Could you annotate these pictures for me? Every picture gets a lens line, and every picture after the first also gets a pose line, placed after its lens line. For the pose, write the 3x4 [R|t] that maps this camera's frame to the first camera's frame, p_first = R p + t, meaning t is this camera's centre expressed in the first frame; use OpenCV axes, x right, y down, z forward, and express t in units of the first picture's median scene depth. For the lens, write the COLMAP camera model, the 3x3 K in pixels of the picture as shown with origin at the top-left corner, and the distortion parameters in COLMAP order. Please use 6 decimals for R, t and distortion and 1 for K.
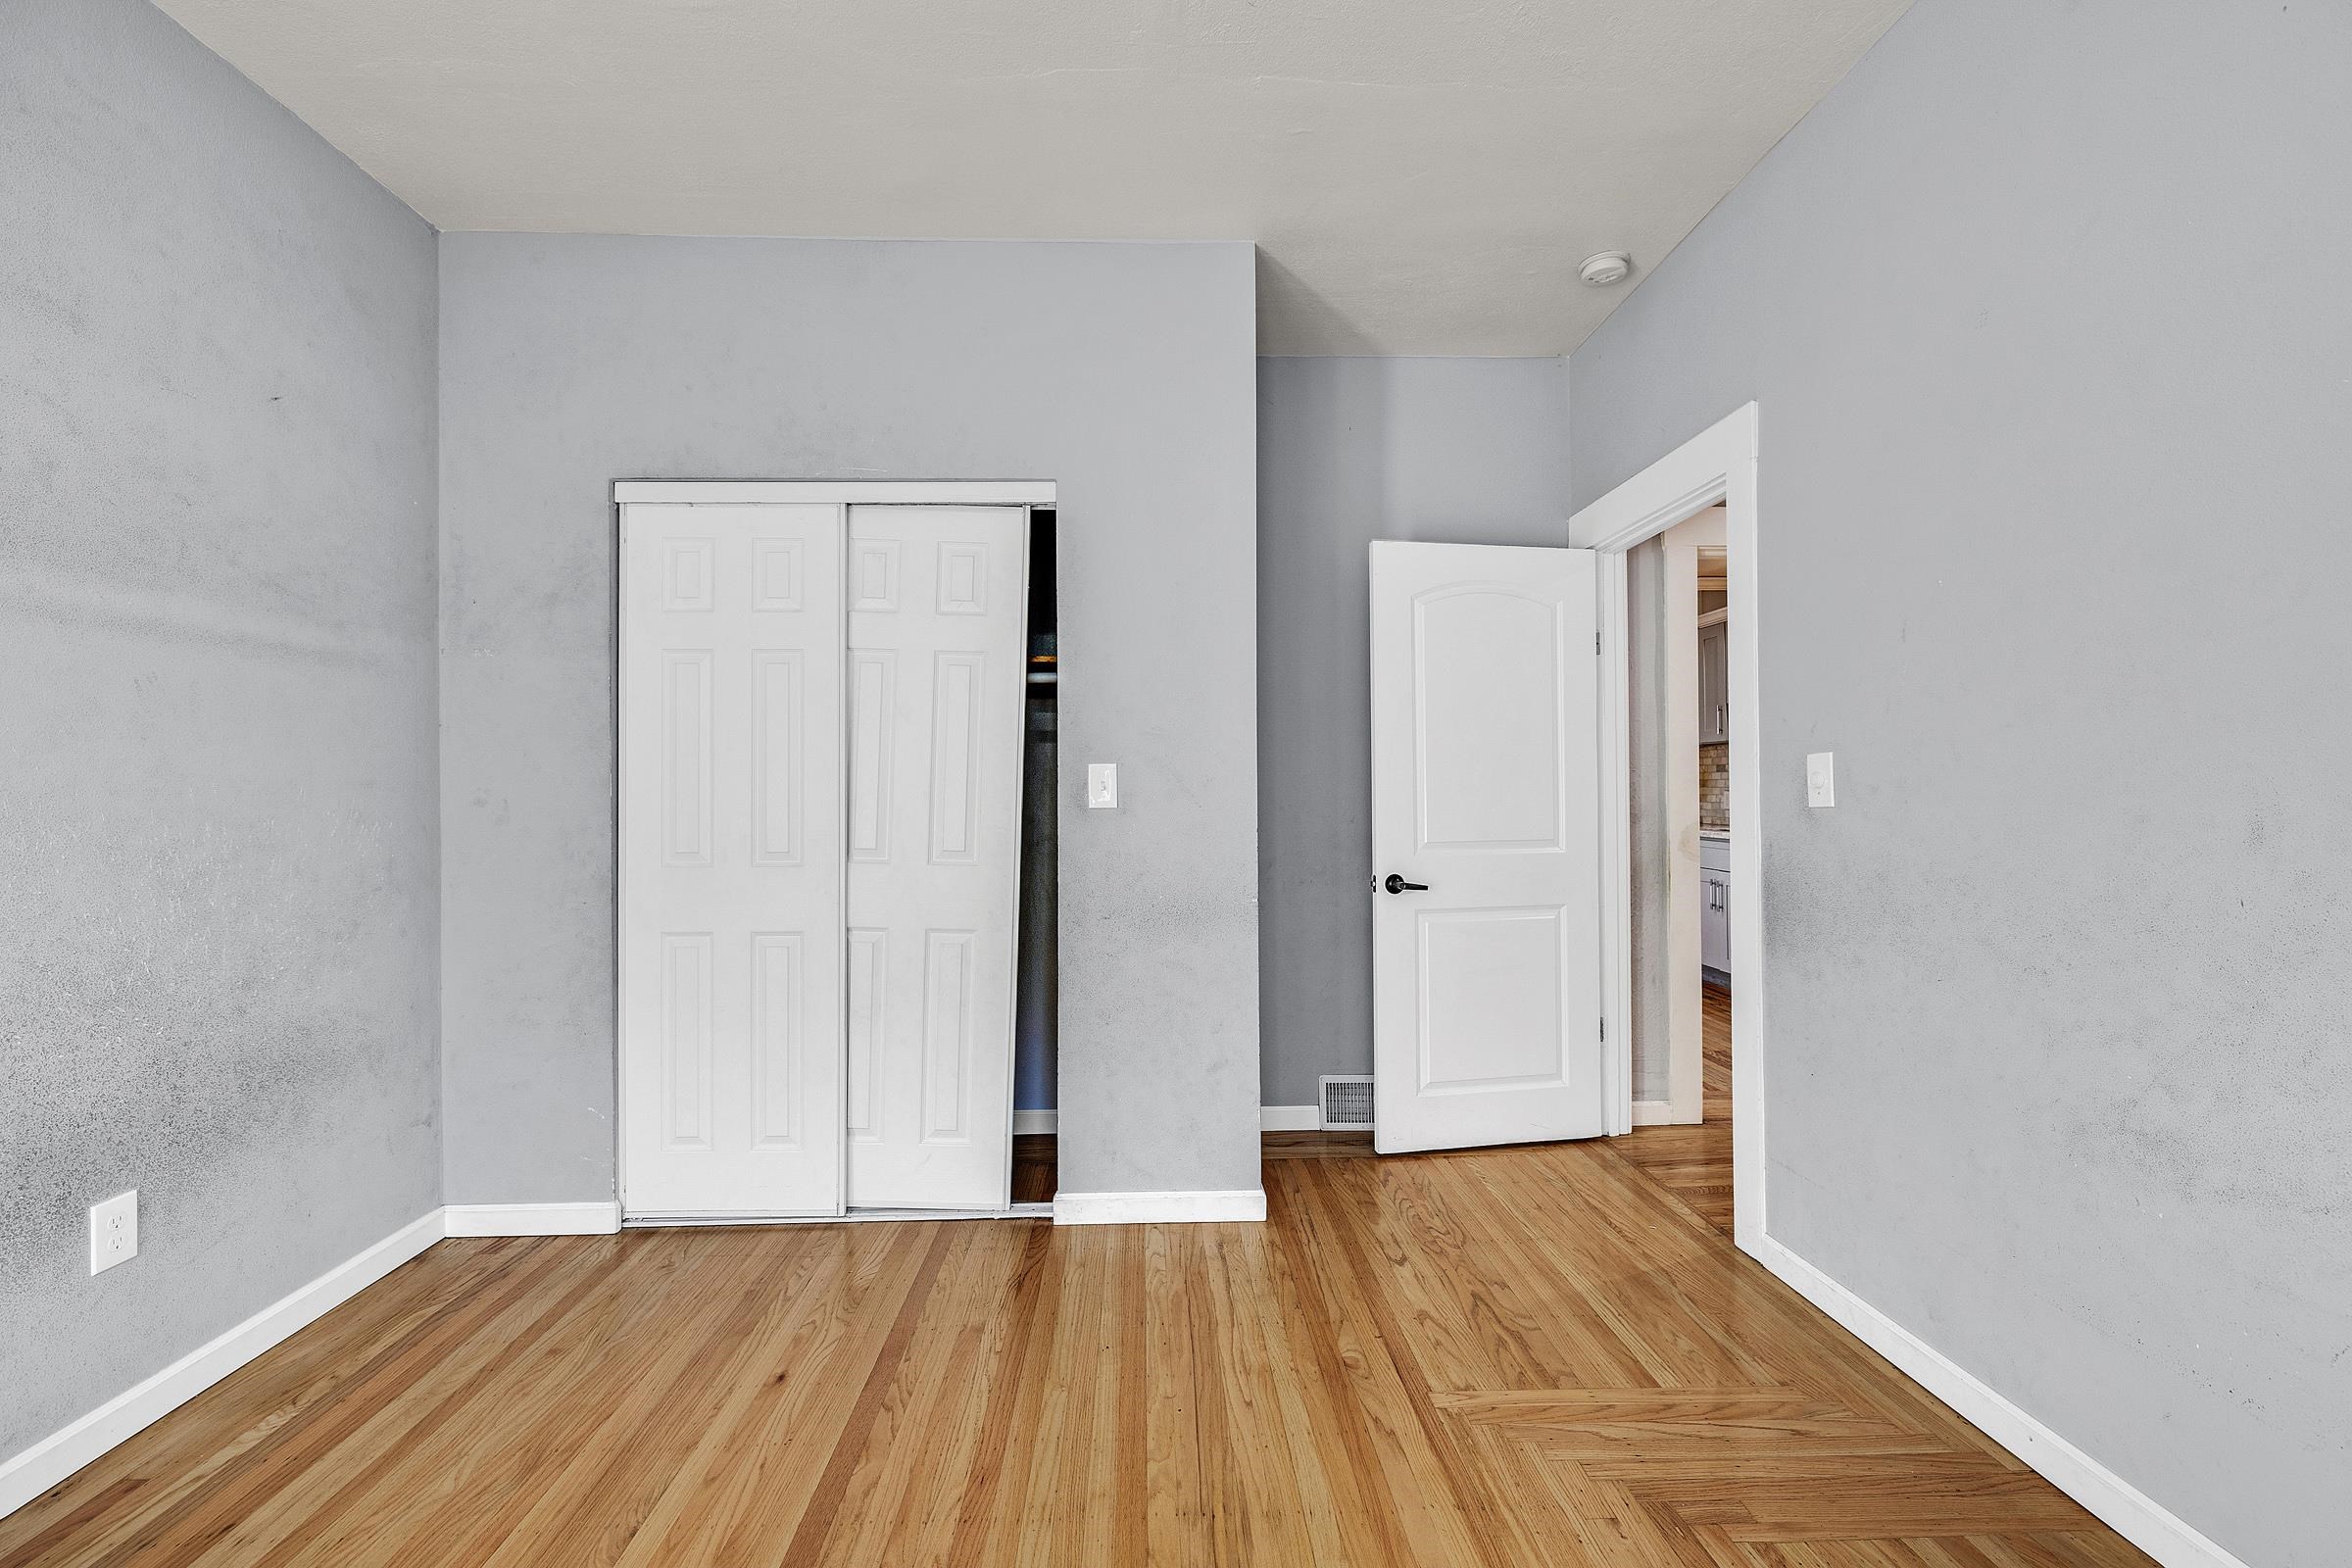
lens RADIAL K [[981.0, 0, 1169.0], [0, 981.0, 787.3], [0, 0, 1]] dist [-0.000610, -0.000110]
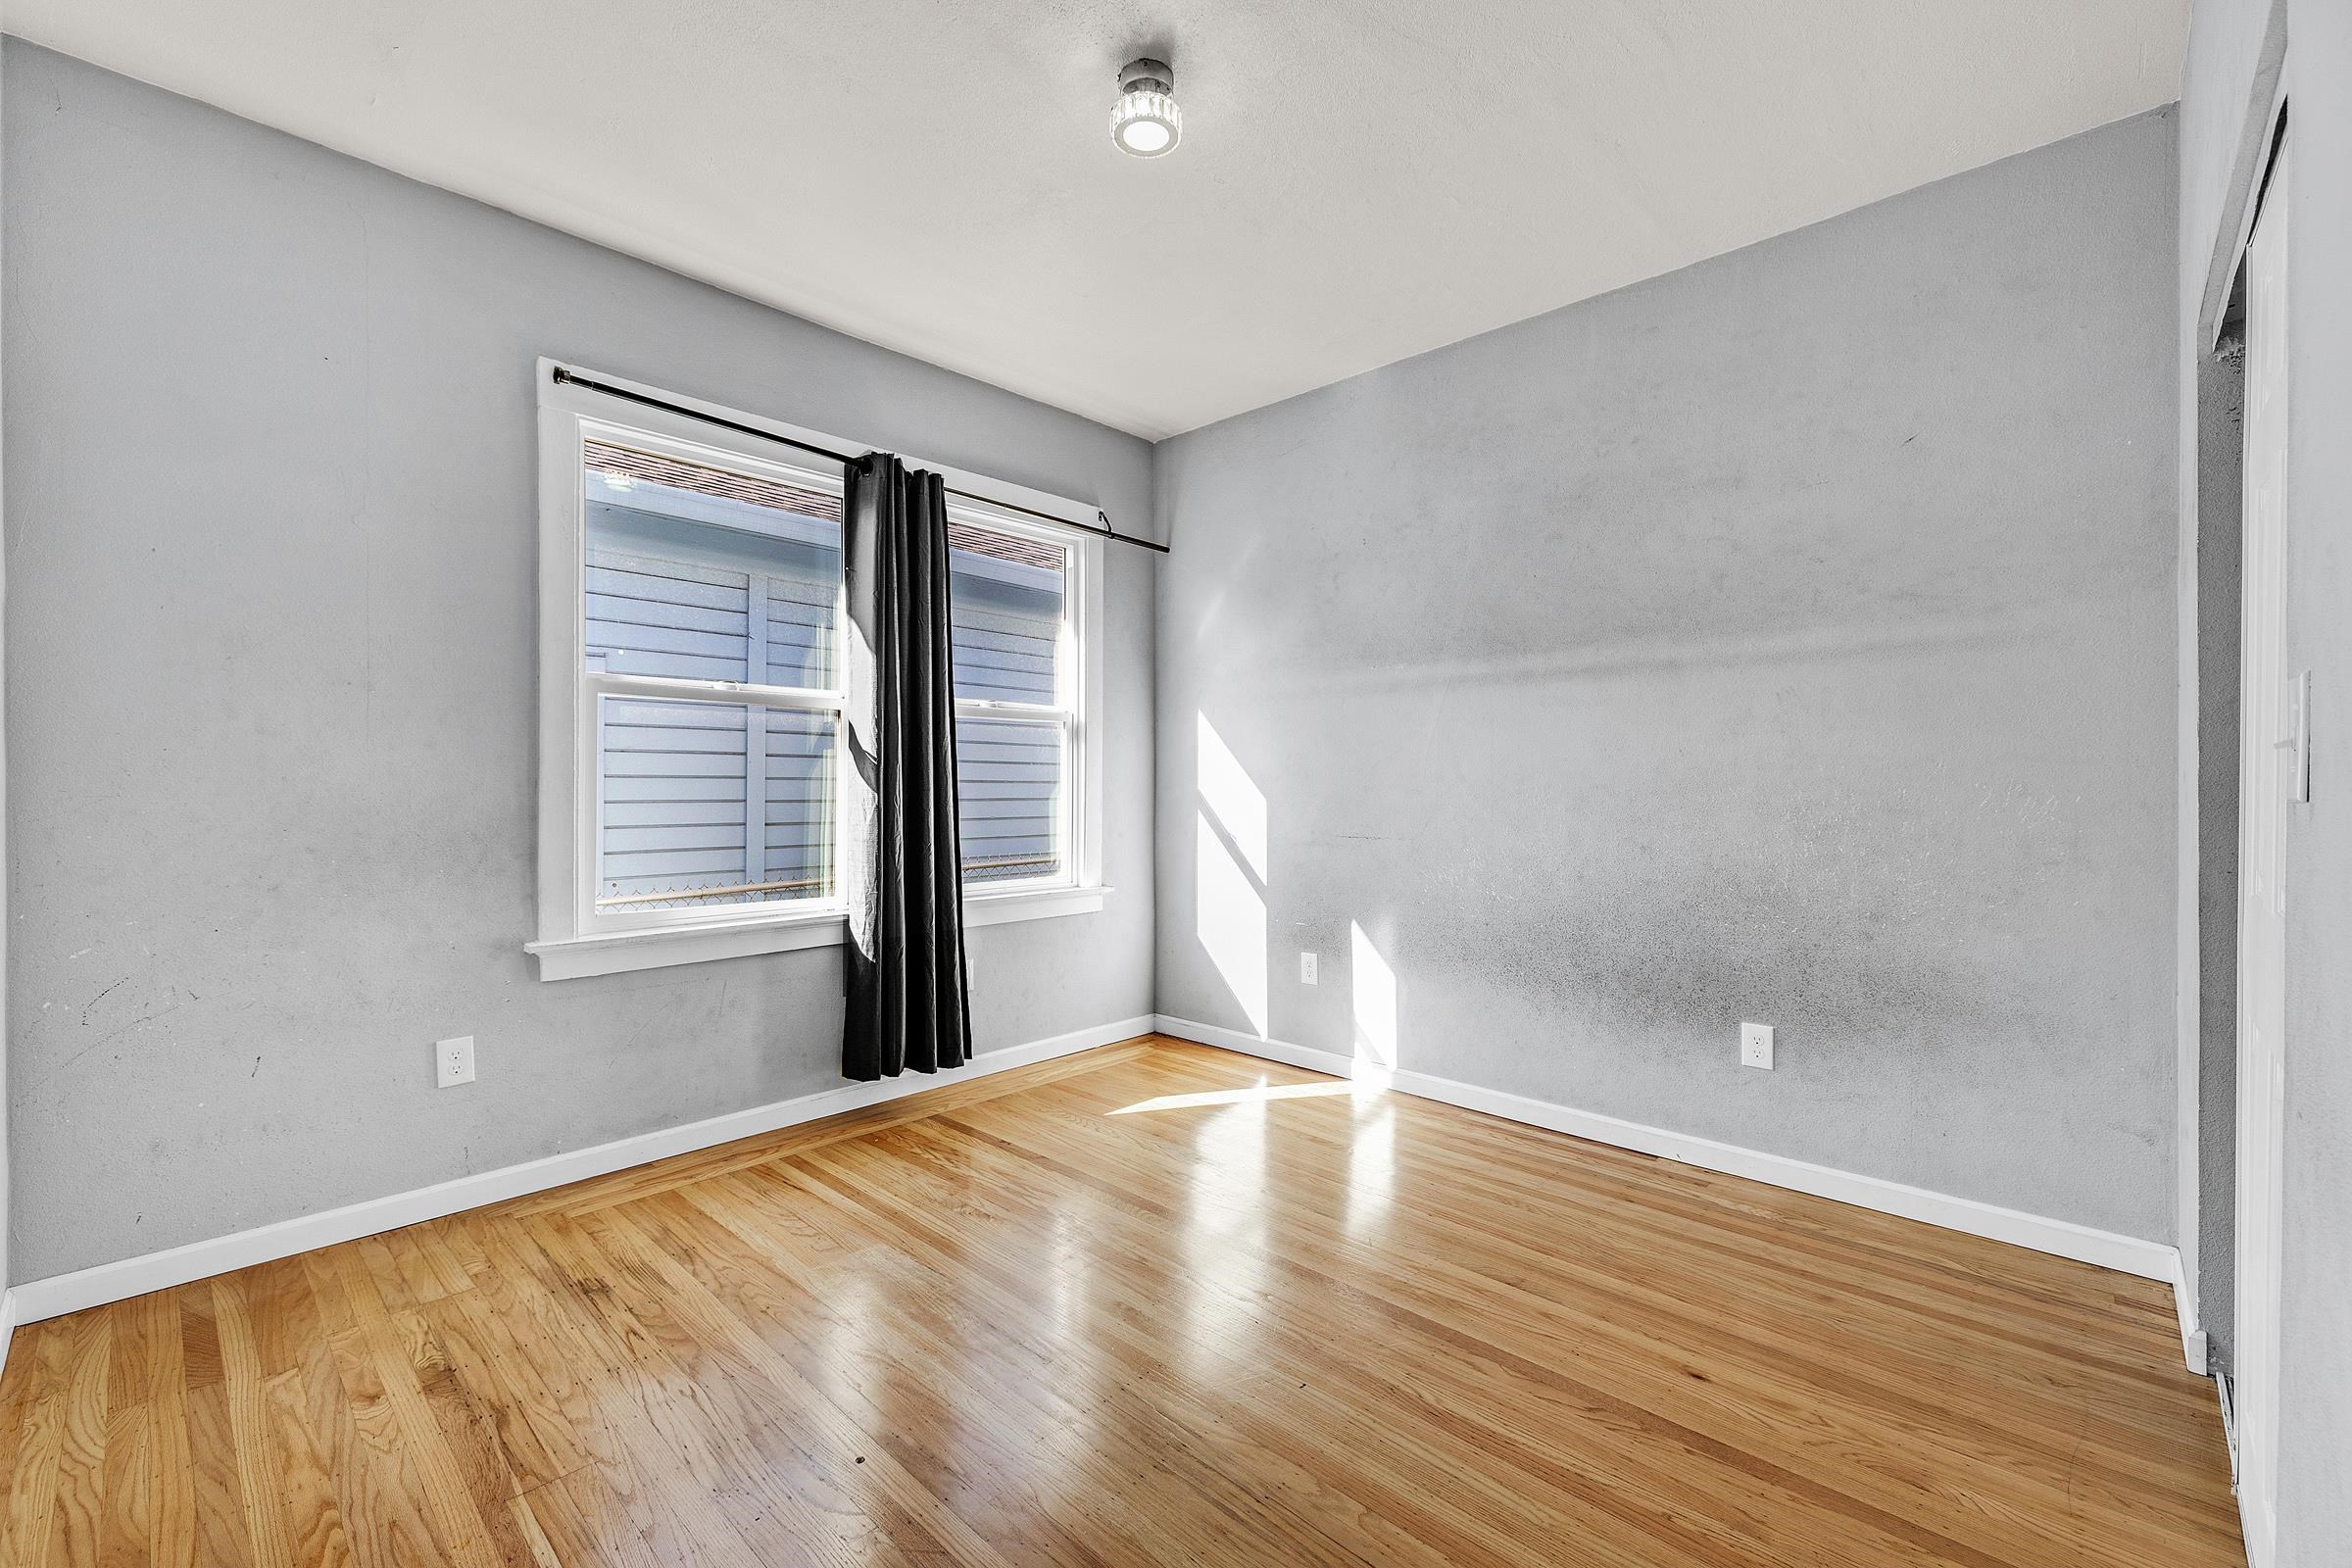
lens RADIAL K [[981.0, 0, 1169.0], [0, 981.0, 787.3], [0, 0, 1]] dist [-0.000610, -0.000110]
pose [[-0.710702, 0.010723, -0.703411, 0.642937], [0.009205, 0.999940, 0.005944, 0.016368], [0.703433, -0.002251, -0.710758, 1.326715]]
